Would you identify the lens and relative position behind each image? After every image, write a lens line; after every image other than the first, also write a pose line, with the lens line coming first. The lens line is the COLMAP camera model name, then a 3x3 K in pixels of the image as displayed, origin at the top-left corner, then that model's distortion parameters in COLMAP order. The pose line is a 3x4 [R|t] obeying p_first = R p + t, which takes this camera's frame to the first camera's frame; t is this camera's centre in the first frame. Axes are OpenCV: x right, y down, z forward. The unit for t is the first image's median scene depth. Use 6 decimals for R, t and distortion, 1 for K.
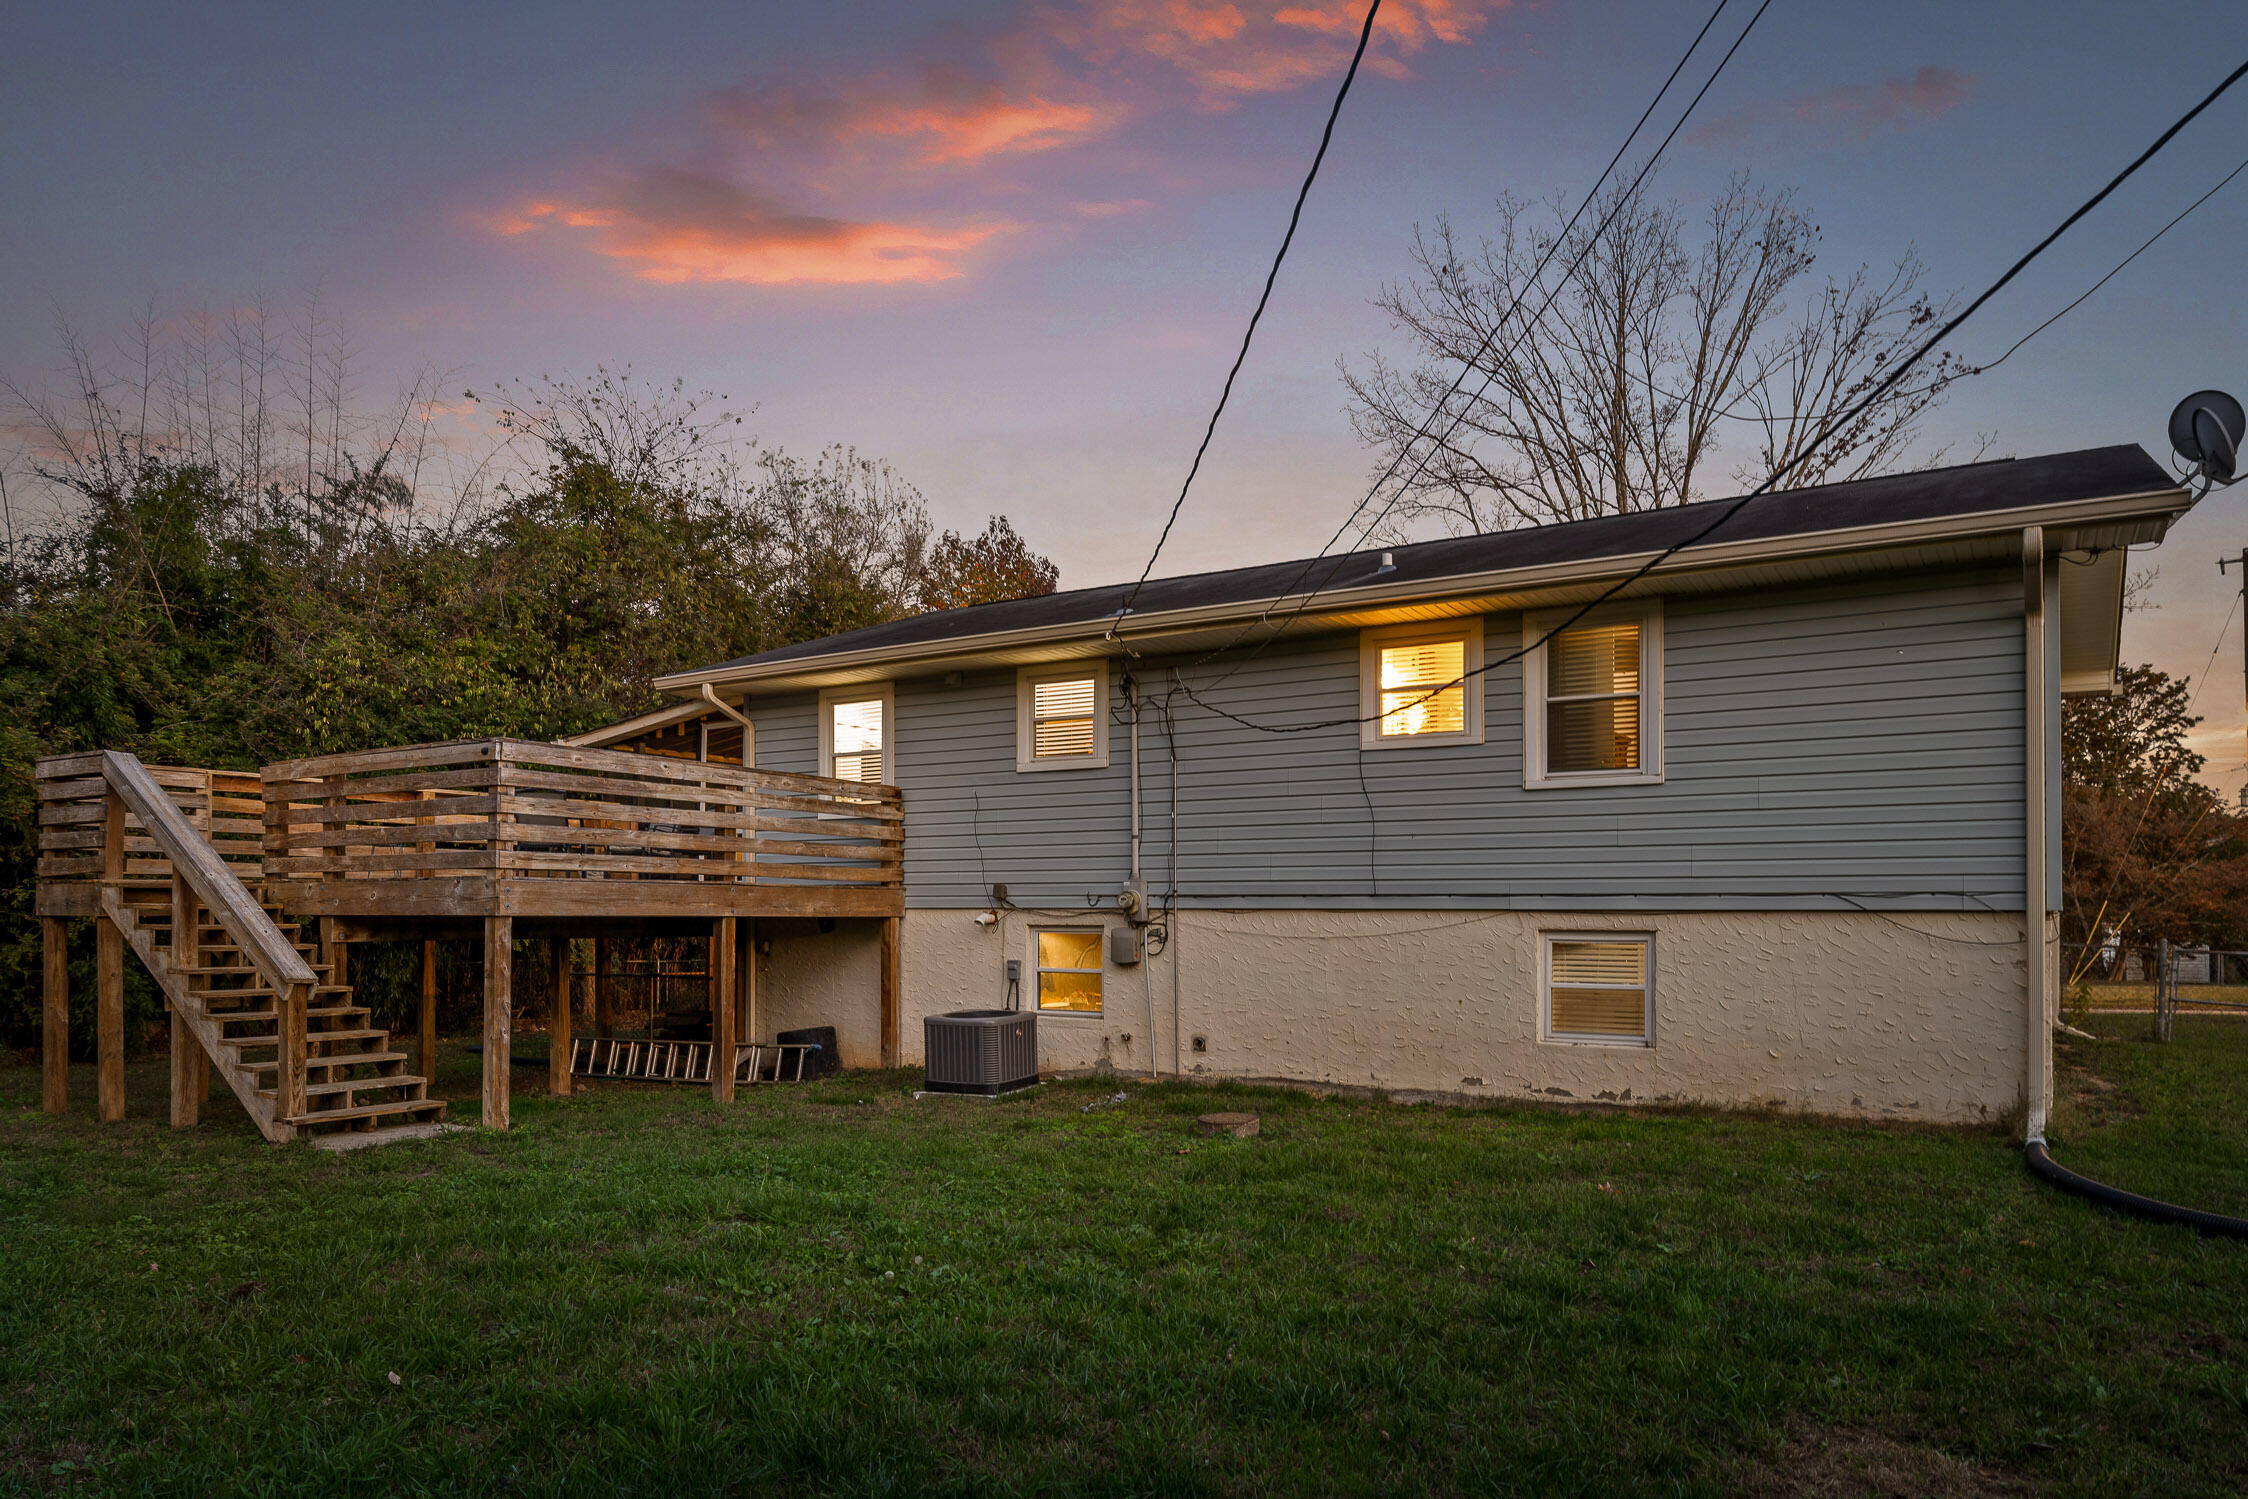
lens RADIAL K [[1439.6, 0, 1122.5], [0, 1439.6, 854.4], [0, 0, 1]] dist [-0.092914, 0.162338]
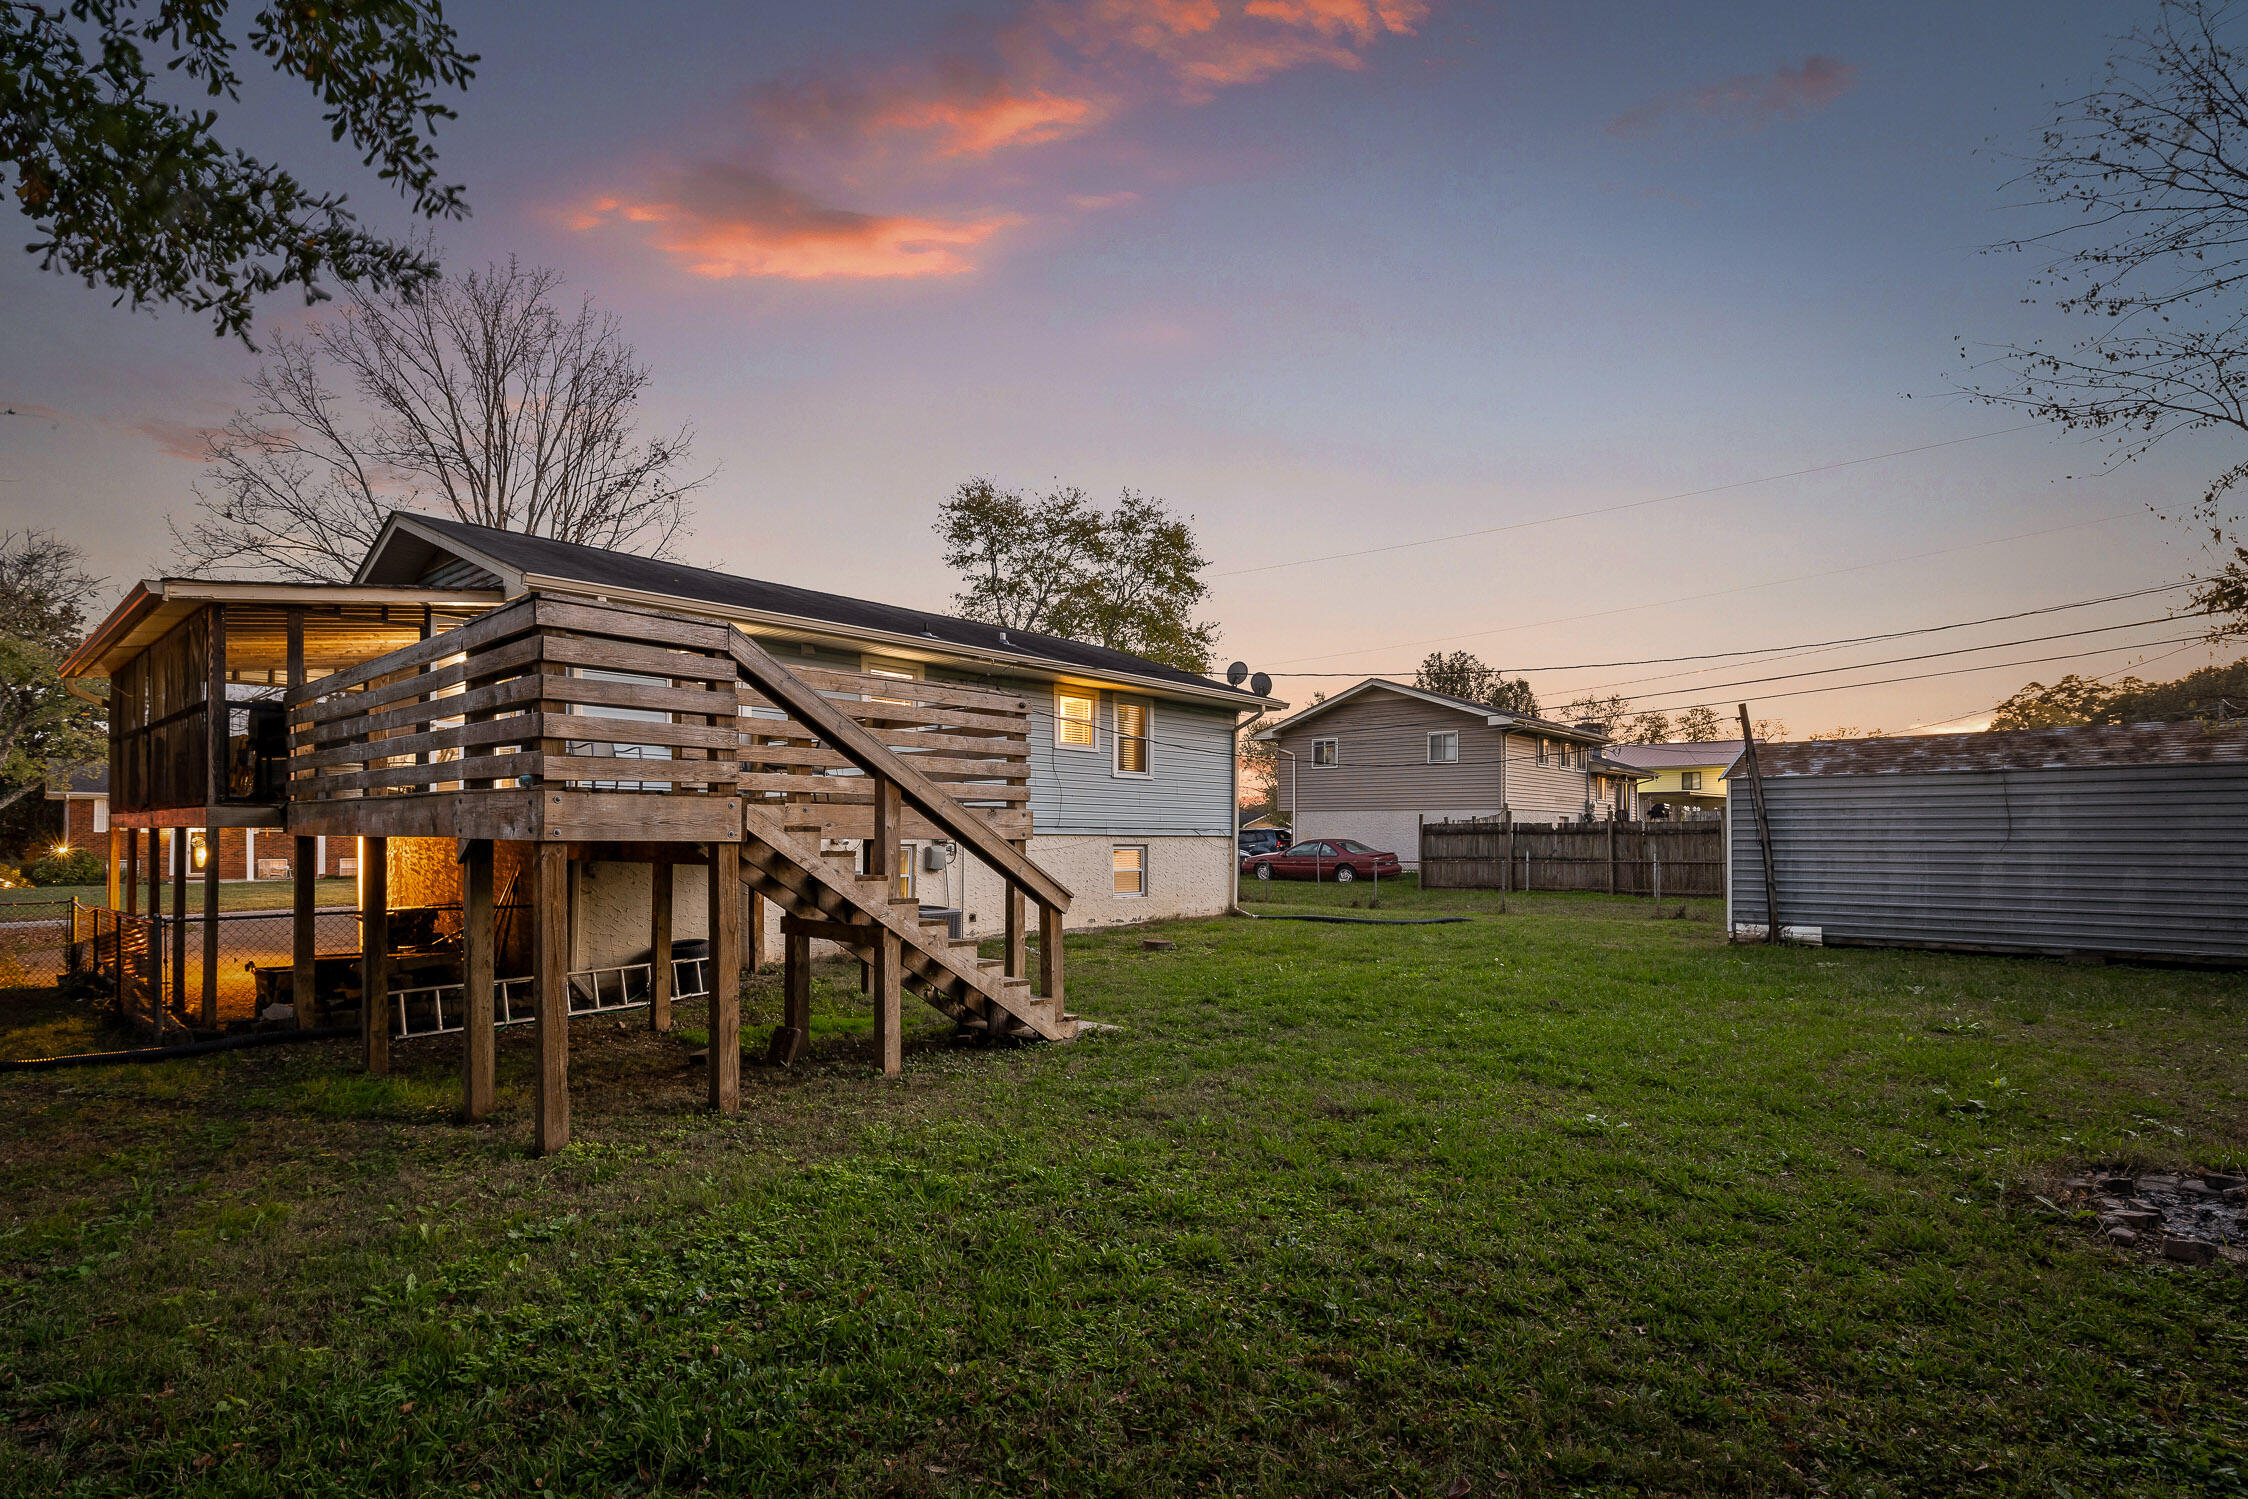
lens RADIAL K [[1110.5, 0, 1127.3], [0, 1110.5, 832.5], [0, 0, 1]] dist [0.001183, 0.000050]
pose [[0.151267, 0.004758, 0.988482, -1.191617], [-0.041272, 0.999147, 0.001506, 0.028428], [-0.987631, -0.041024, 0.151334, 0.666830]]
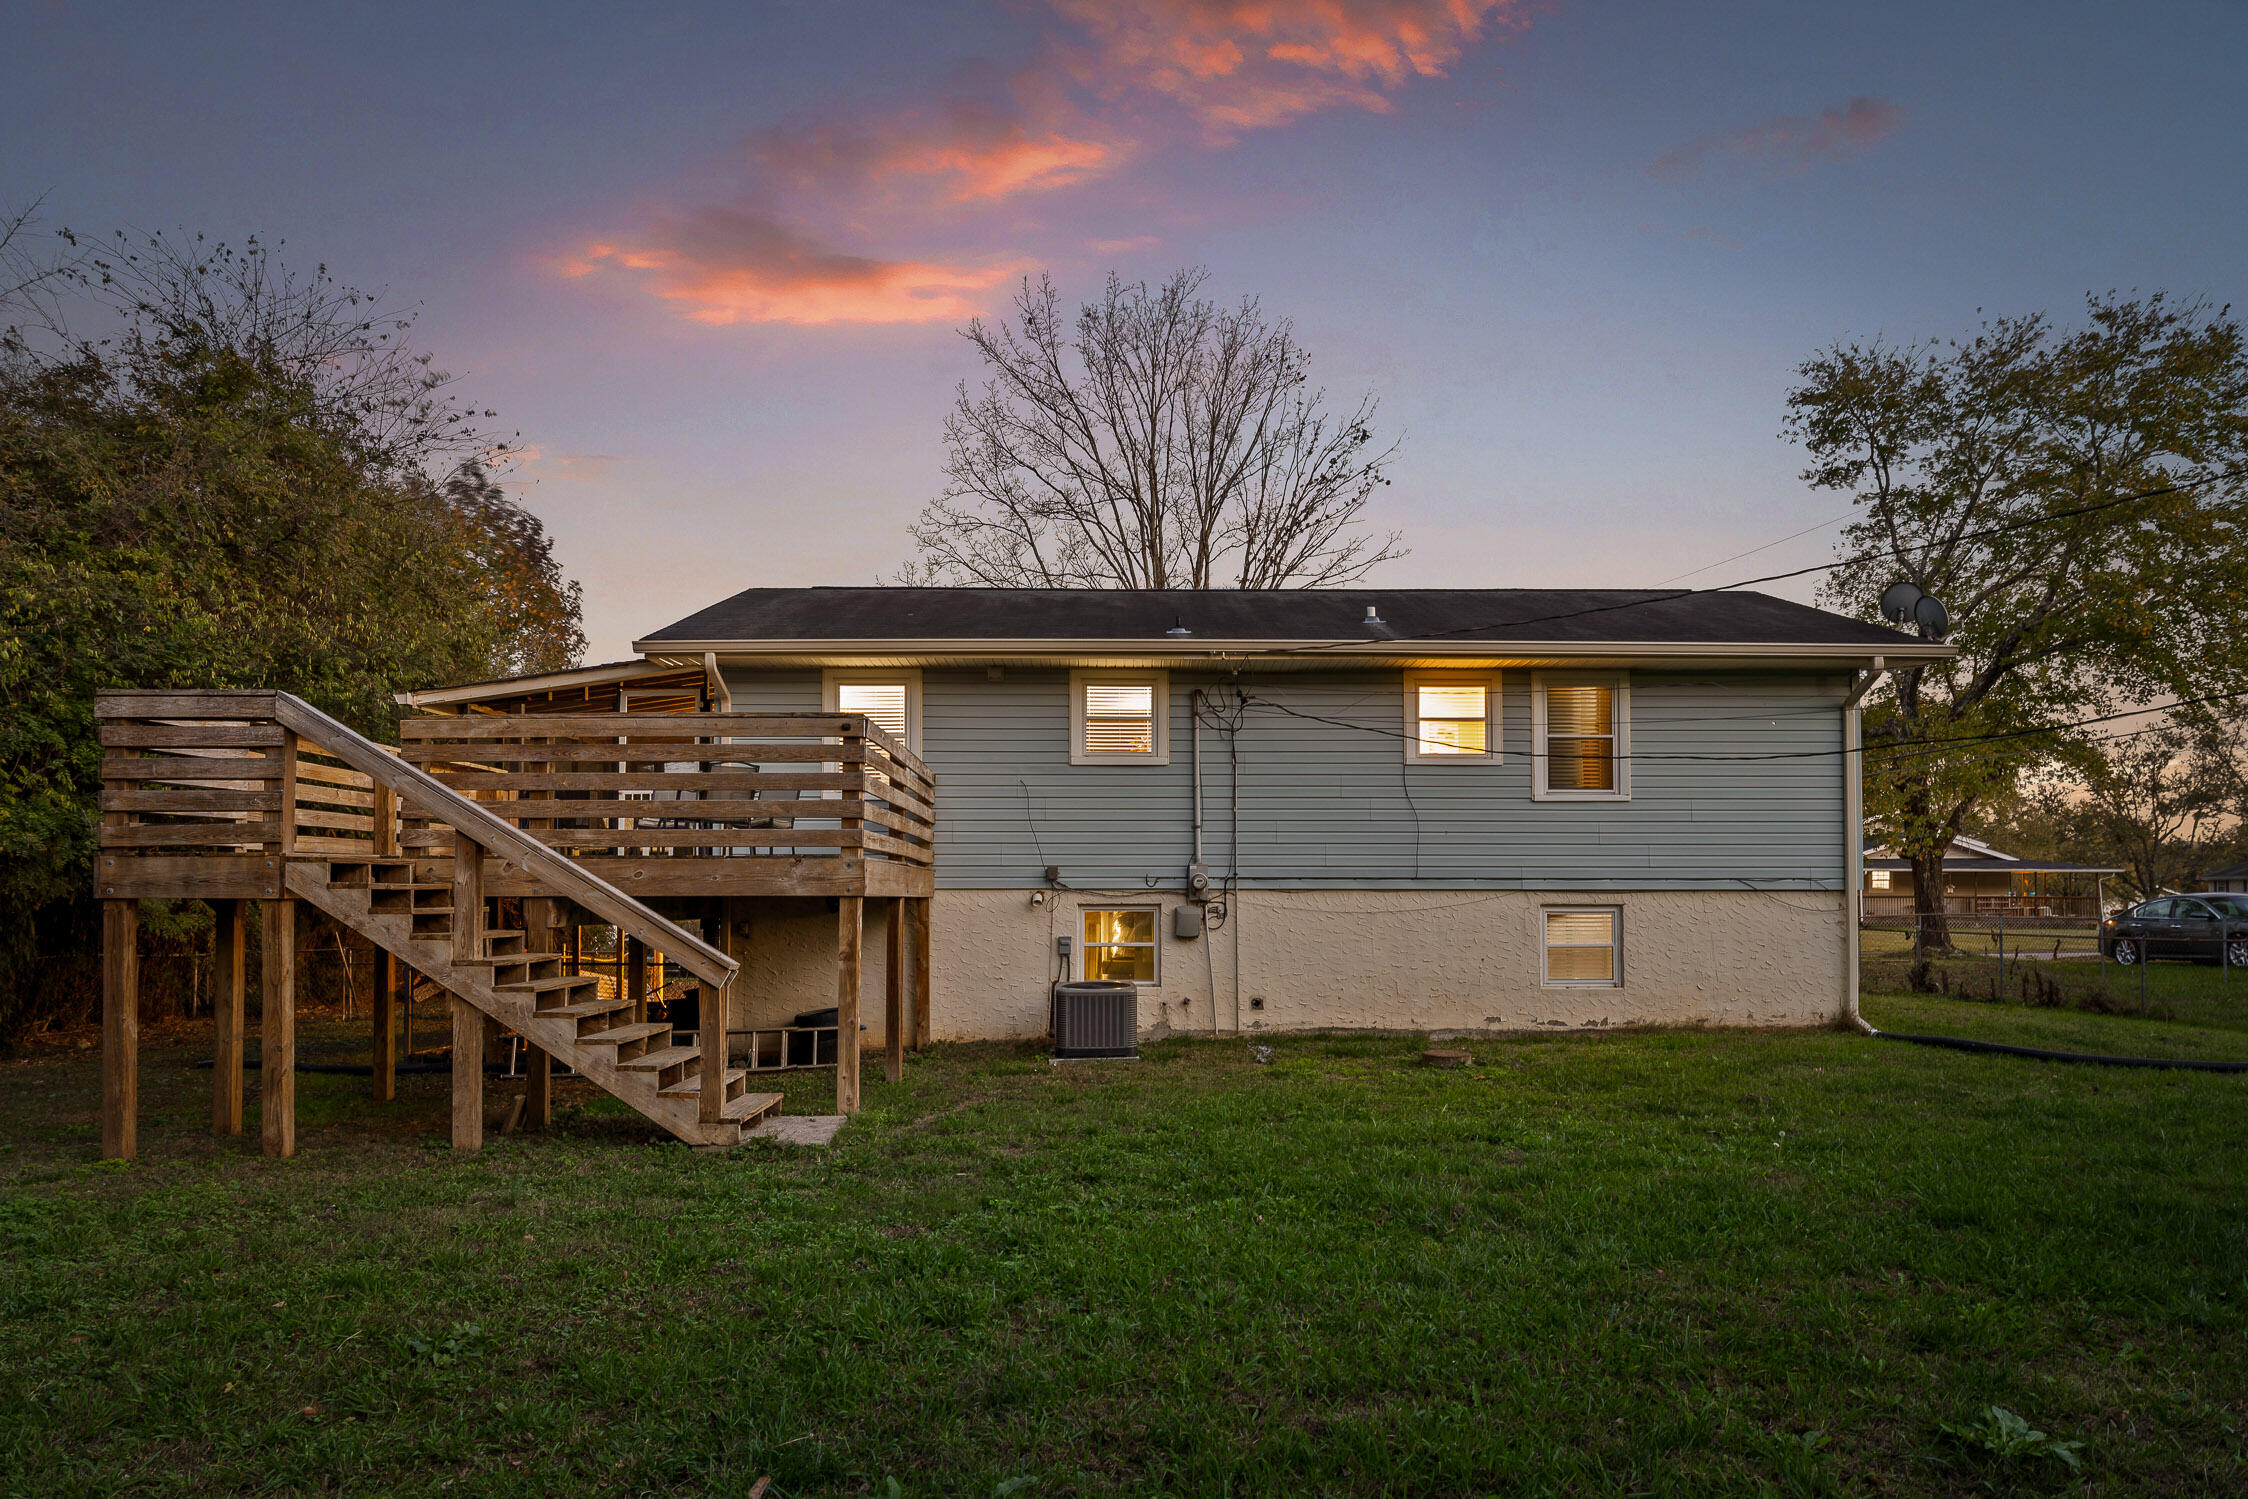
lens RADIAL K [[1465.4, 0, 1126.5], [0, 1465.4, 828.9], [0, 0, 1]] dist [0.011139, 0.001106]
pose [[0.823239, 0.024512, 0.567166, -0.749395], [-0.019897, 0.999699, -0.014325, 0.007833], [-0.567347, 0.000508, 0.823479, 0.068446]]
